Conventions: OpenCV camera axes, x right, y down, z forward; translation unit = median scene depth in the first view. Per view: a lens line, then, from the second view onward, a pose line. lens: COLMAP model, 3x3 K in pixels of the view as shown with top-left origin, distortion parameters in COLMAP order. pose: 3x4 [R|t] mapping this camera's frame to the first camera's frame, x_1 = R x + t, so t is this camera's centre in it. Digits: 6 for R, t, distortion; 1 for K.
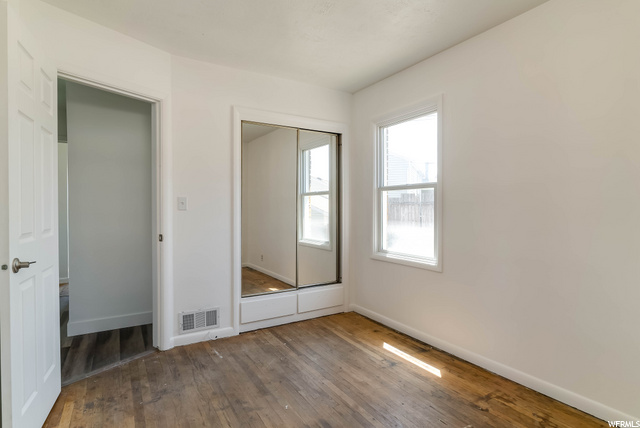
lens RADIAL K [[333.4, 0, 314.5], [0, 333.4, 217.4], [0, 0, 1]] dist [-0.017800, 0.016211]
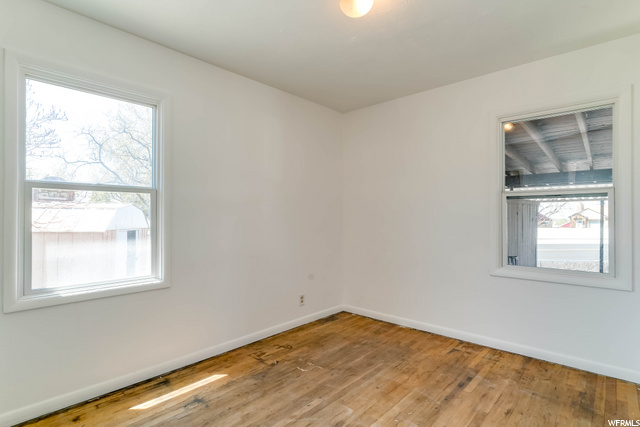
lens RADIAL K [[333.4, 0, 314.5], [0, 333.4, 216.9], [0, 0, 1]] dist [-0.017800, 0.016211]
pose [[-0.295033, -0.002561, 0.955484, -0.633924], [0.027381, 0.999563, 0.011134, -0.027425], [-0.955095, 0.029447, -0.294834, 0.915130]]
